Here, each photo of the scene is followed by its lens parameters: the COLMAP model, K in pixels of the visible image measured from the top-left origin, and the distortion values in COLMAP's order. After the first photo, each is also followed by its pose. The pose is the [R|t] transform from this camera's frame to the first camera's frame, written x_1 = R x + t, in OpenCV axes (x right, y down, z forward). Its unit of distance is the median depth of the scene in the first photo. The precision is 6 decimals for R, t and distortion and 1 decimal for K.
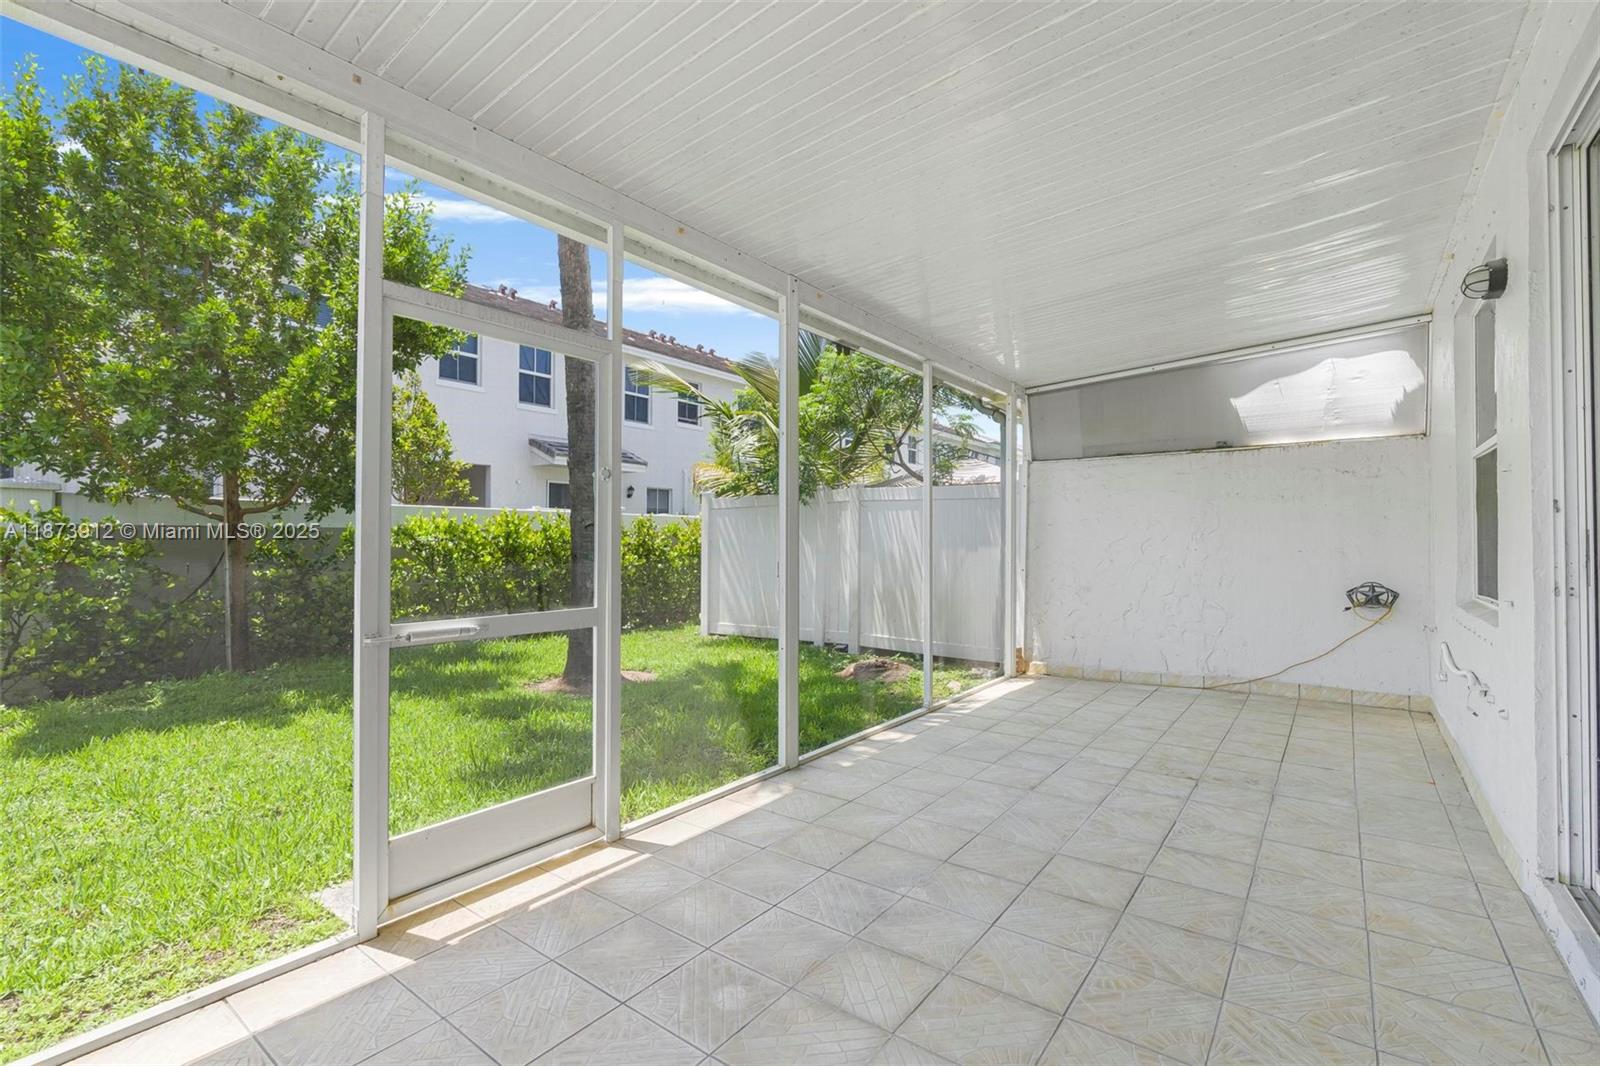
lens RADIAL K [[718.2, 0, 811.0], [0, 718.2, 537.0], [0, 0, 1]] dist [-0.001631, 0.000240]
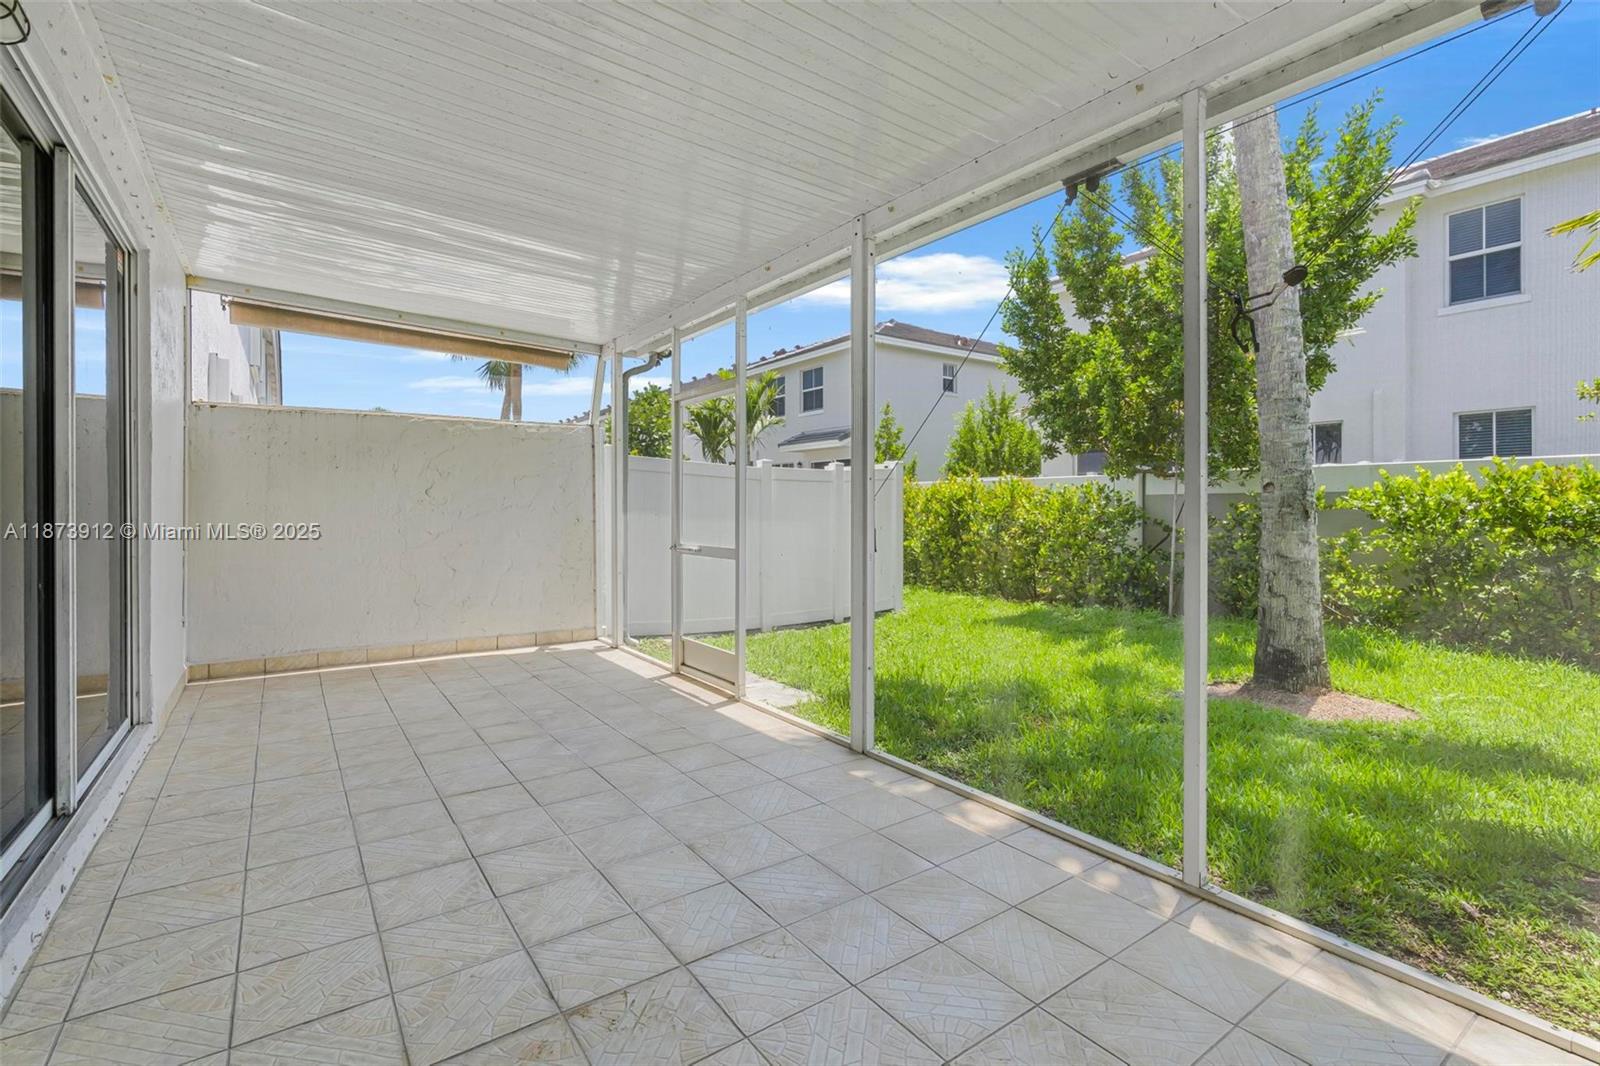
lens RADIAL K [[718.2, 0, 811.0], [0, 718.2, 537.0], [0, 0, 1]] dist [-0.001631, 0.000240]
pose [[-0.295791, 0.038100, -0.954493, 0.991630], [0.009791, 0.999273, 0.036853, 0.007634], [0.955203, 0.001556, -0.295949, 1.377224]]
